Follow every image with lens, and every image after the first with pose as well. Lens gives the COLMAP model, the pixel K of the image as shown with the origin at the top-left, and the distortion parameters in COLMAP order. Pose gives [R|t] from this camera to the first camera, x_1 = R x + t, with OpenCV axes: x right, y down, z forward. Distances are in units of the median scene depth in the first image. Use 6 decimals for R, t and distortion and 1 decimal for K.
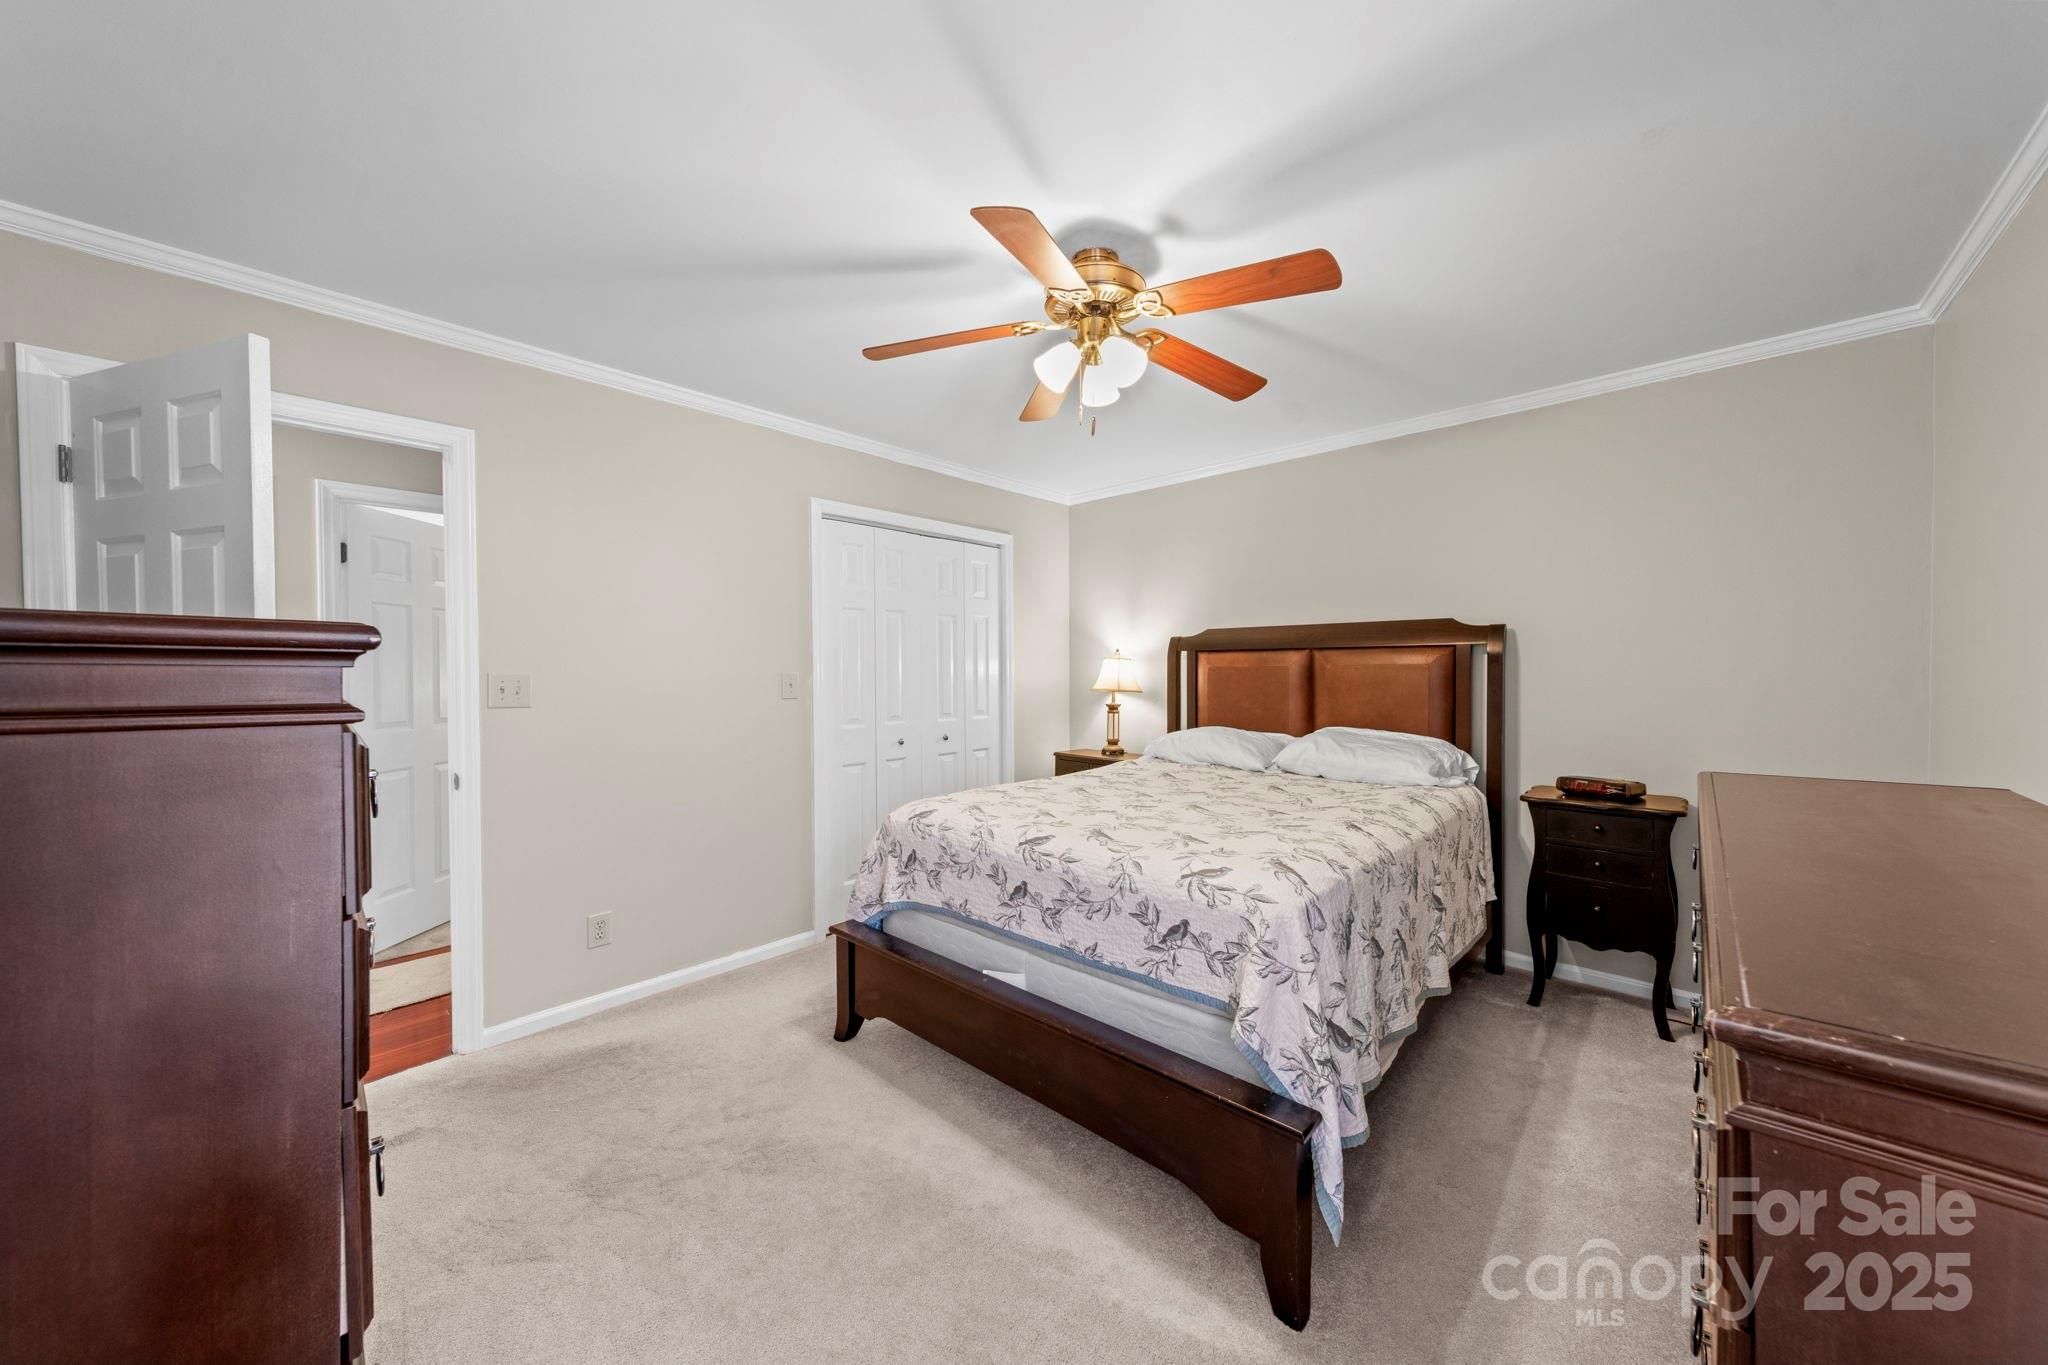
lens RADIAL K [[730.2, 0, 1029.0], [0, 730.2, 653.1], [0, 0, 1]] dist [0.002129, -0.000071]
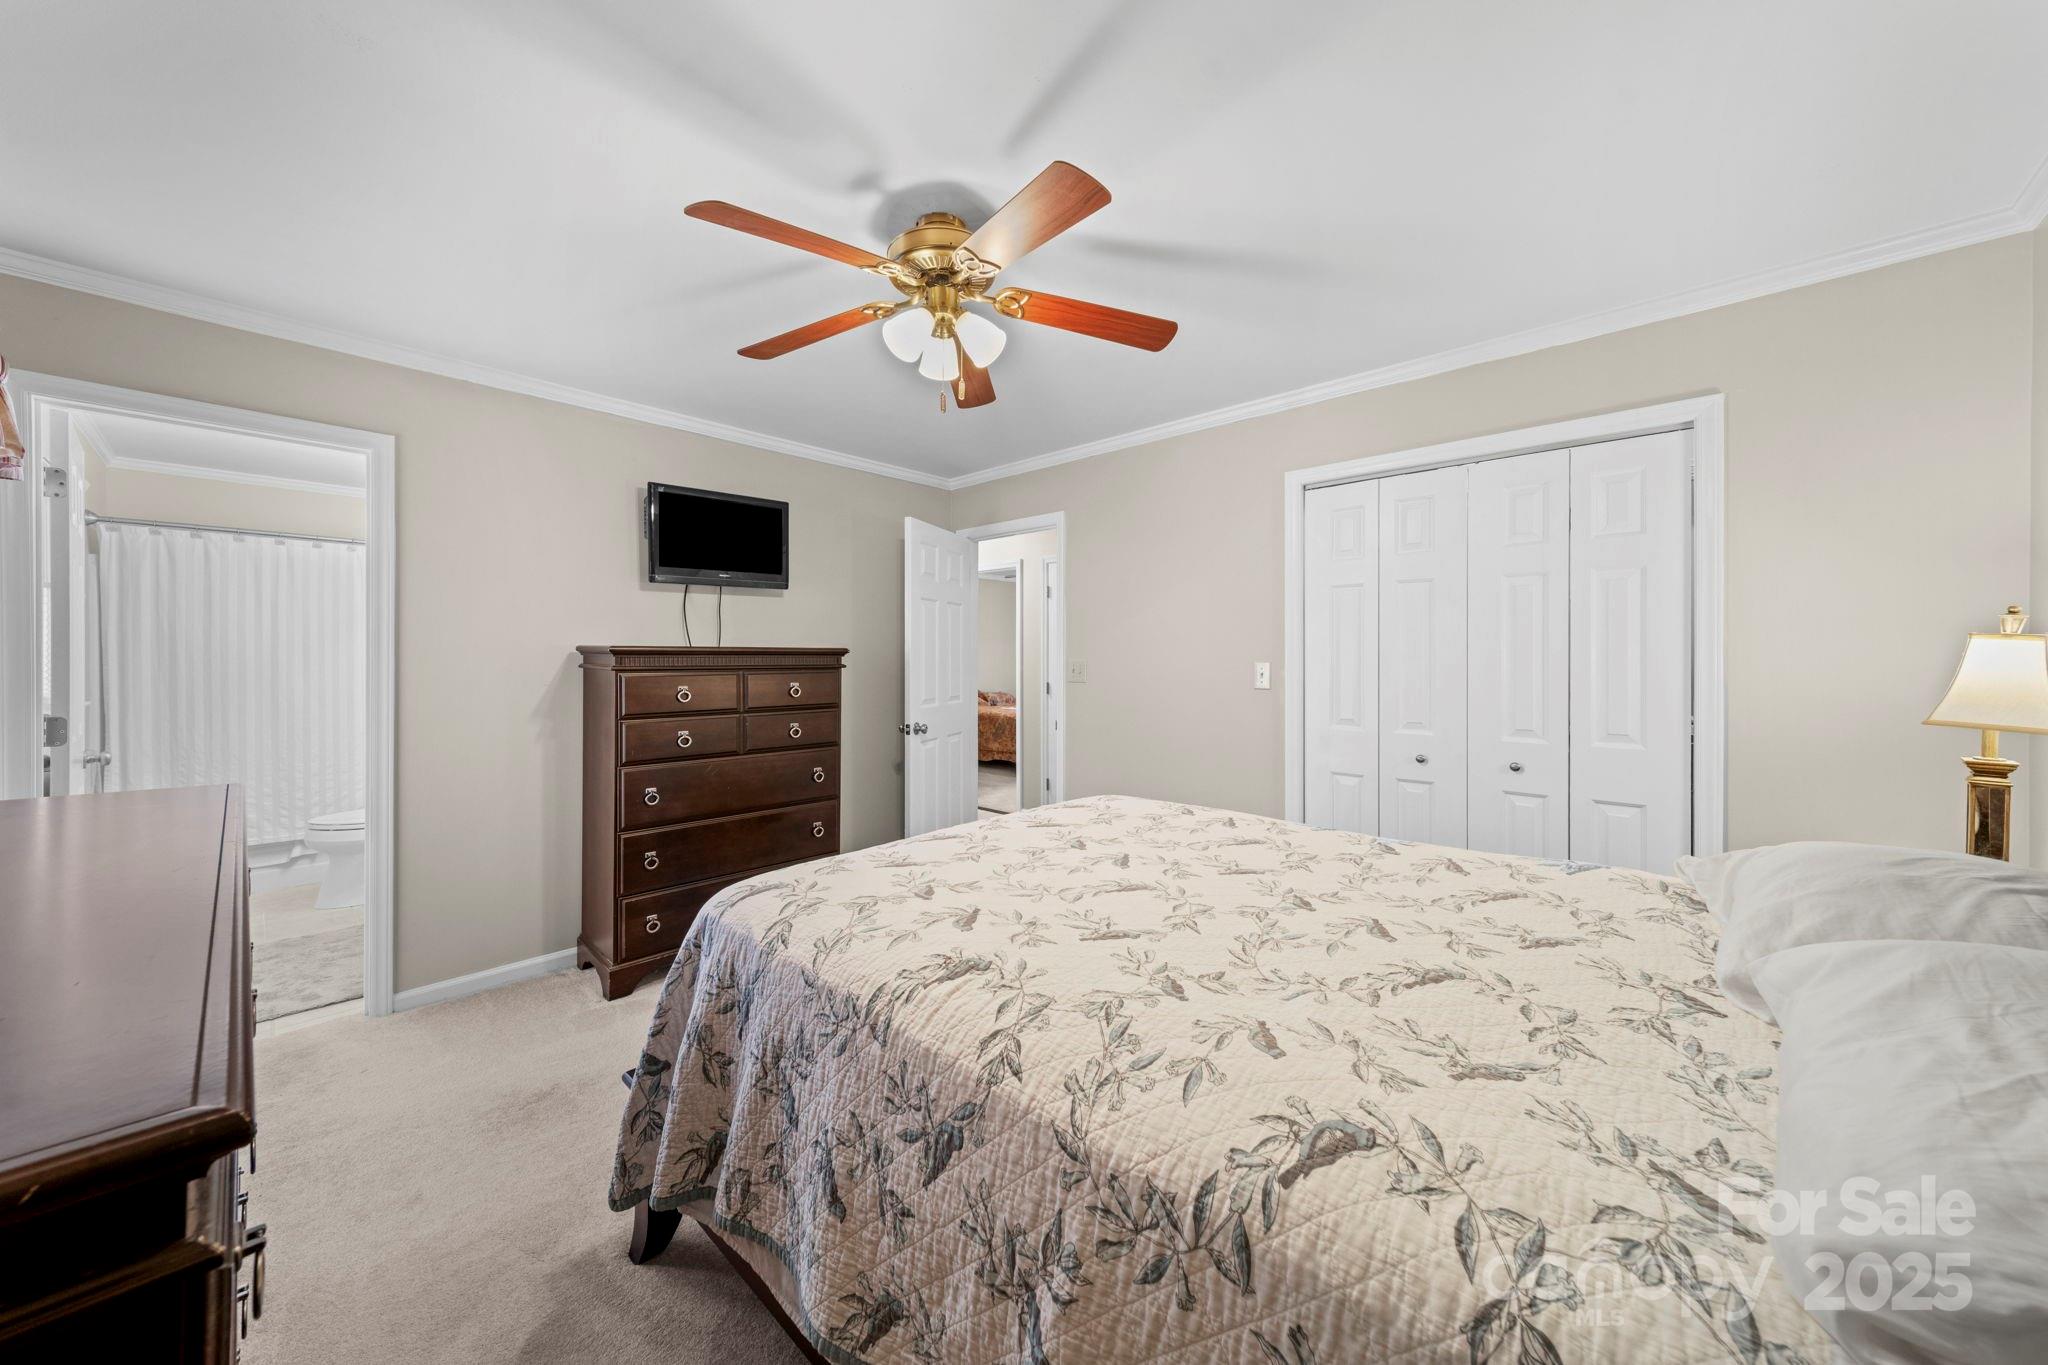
lens RADIAL K [[730.2, 0, 1029.0], [0, 730.2, 653.1], [0, 0, 1]] dist [0.002129, -0.000071]
pose [[-0.037359, -0.003011, -0.999297, 0.576198], [0.015222, 0.999878, -0.003582, 0.011850], [0.999186, -0.015345, -0.037308, 0.635915]]
